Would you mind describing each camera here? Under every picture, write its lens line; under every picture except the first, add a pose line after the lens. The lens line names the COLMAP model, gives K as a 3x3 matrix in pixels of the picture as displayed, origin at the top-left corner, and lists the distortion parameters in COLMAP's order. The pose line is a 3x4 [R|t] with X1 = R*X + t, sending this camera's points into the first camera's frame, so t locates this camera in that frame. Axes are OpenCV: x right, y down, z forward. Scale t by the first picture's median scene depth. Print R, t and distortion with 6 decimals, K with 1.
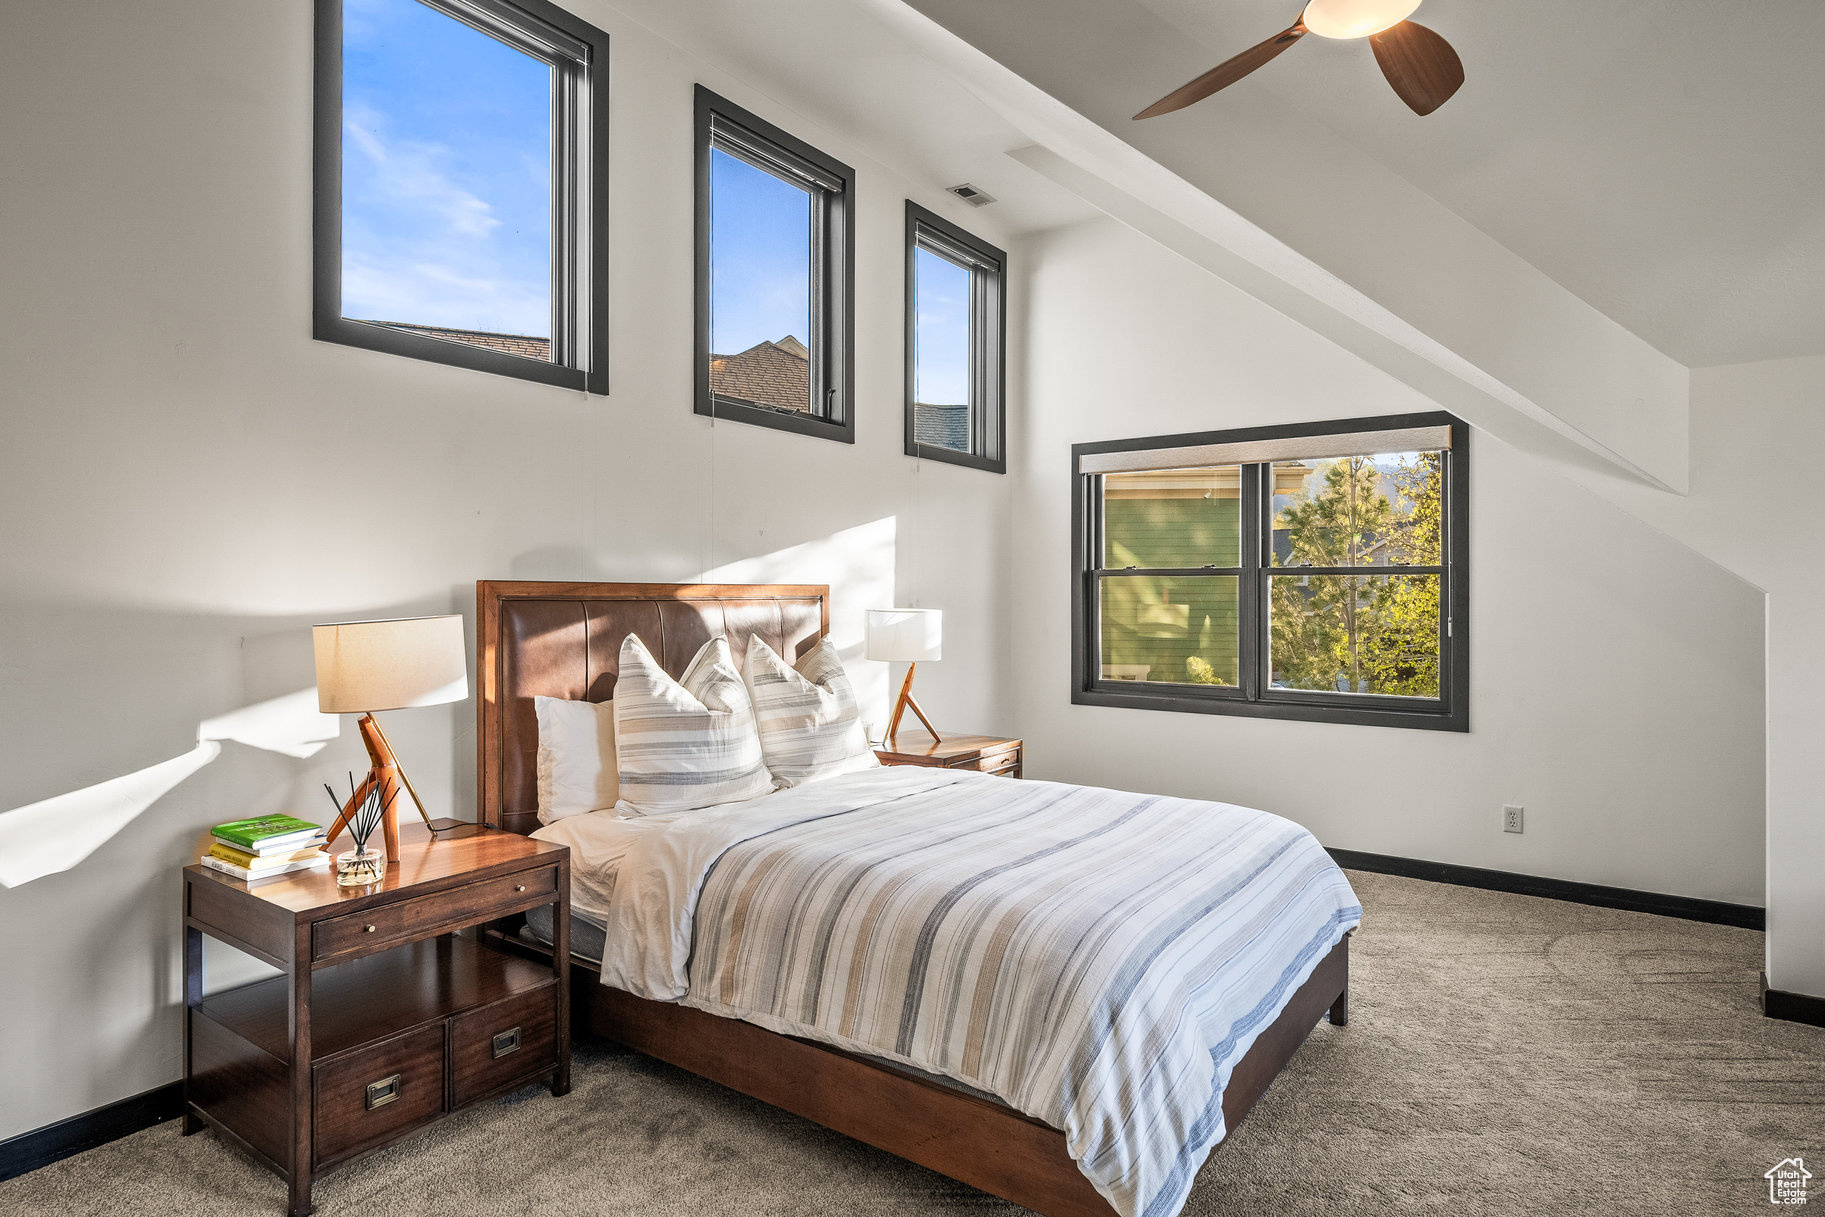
lens RADIAL K [[1013.5, 0, 912.5], [0, 1013.5, 608.5], [0, 0, 1]] dist [-0.005814, -0.001427]
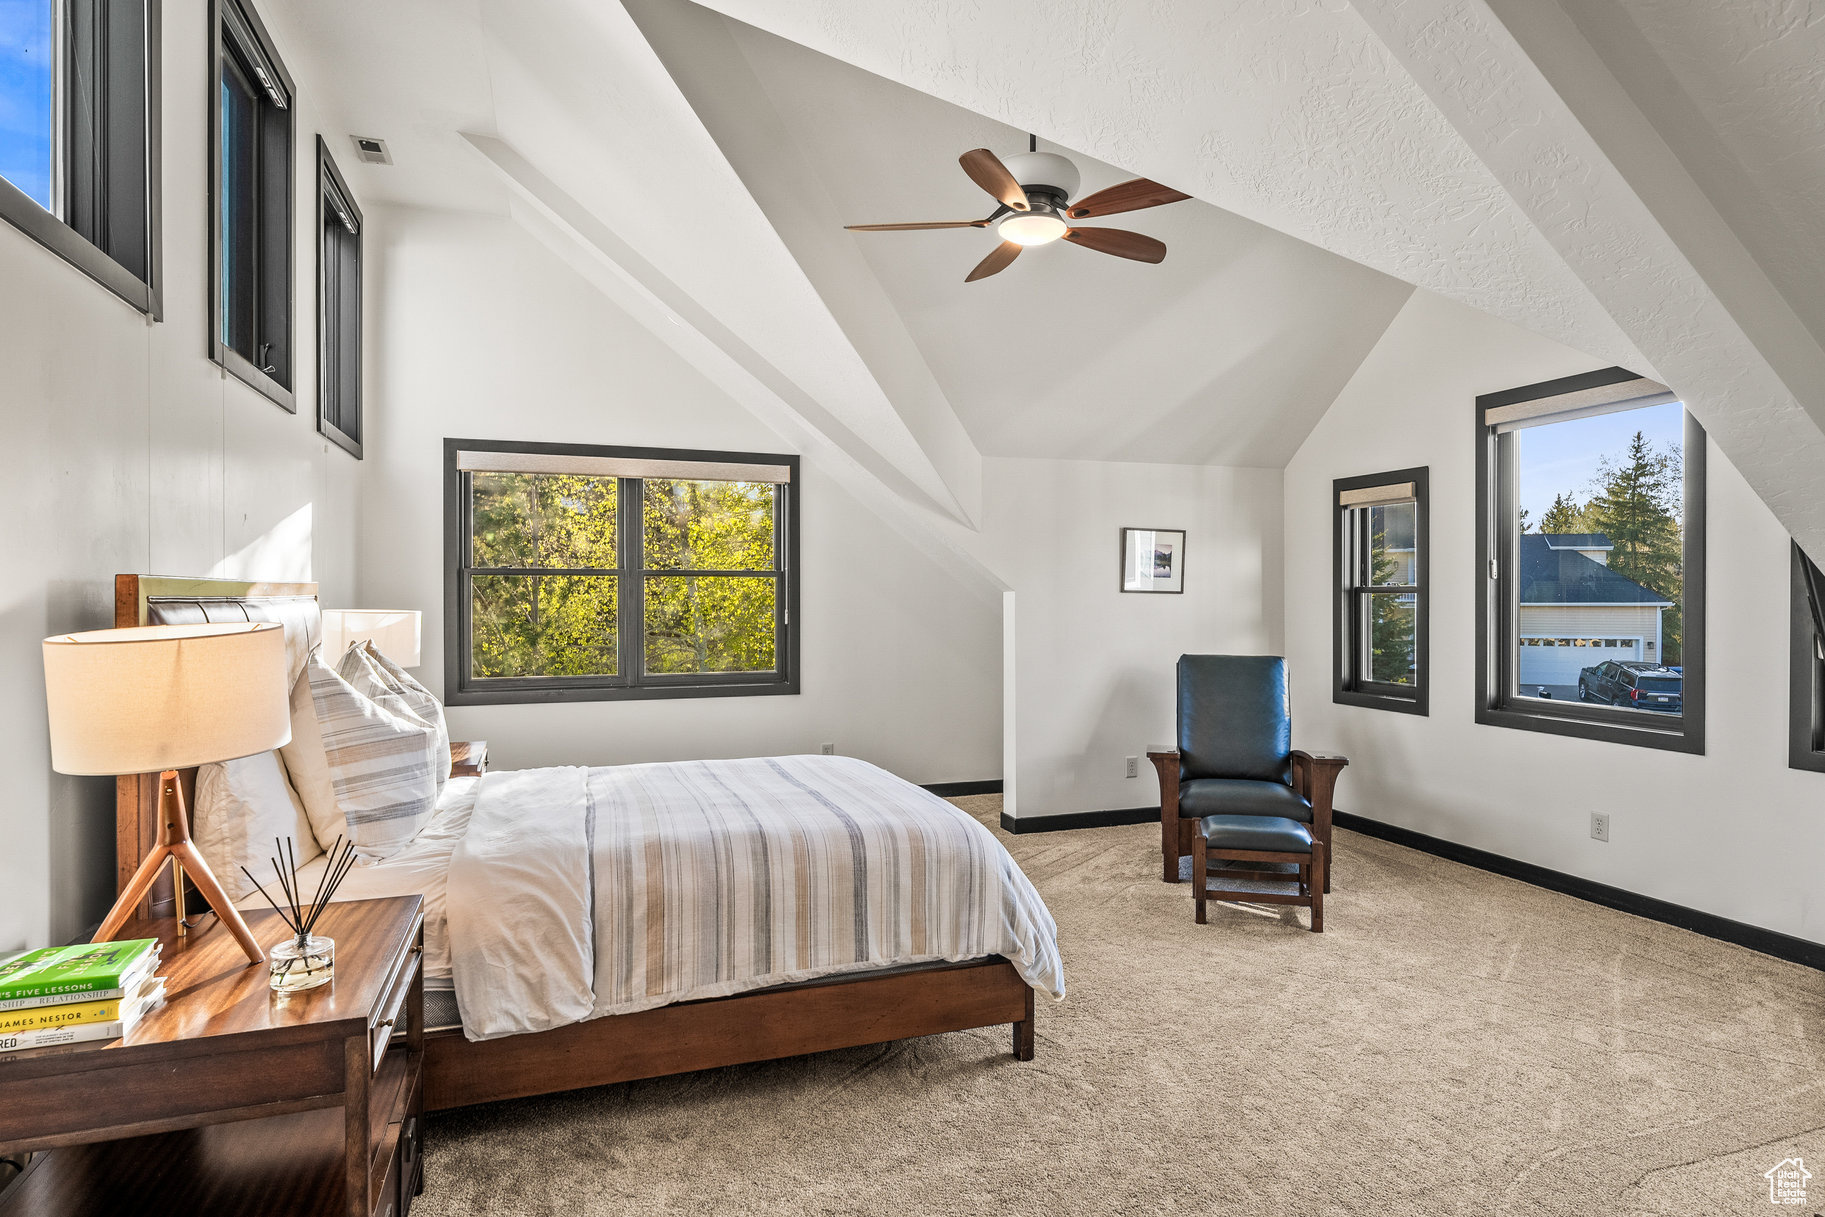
lens RADIAL K [[992.1, 0, 912.5], [0, 992.1, 608.5], [0, 0, 1]] dist [-0.000549, 0.000033]
pose [[0.578781, -0.014892, 0.815347, -0.847072], [0.012148, 0.999880, 0.009639, -0.006564], [-0.815392, 0.004326, 0.578893, 0.205508]]
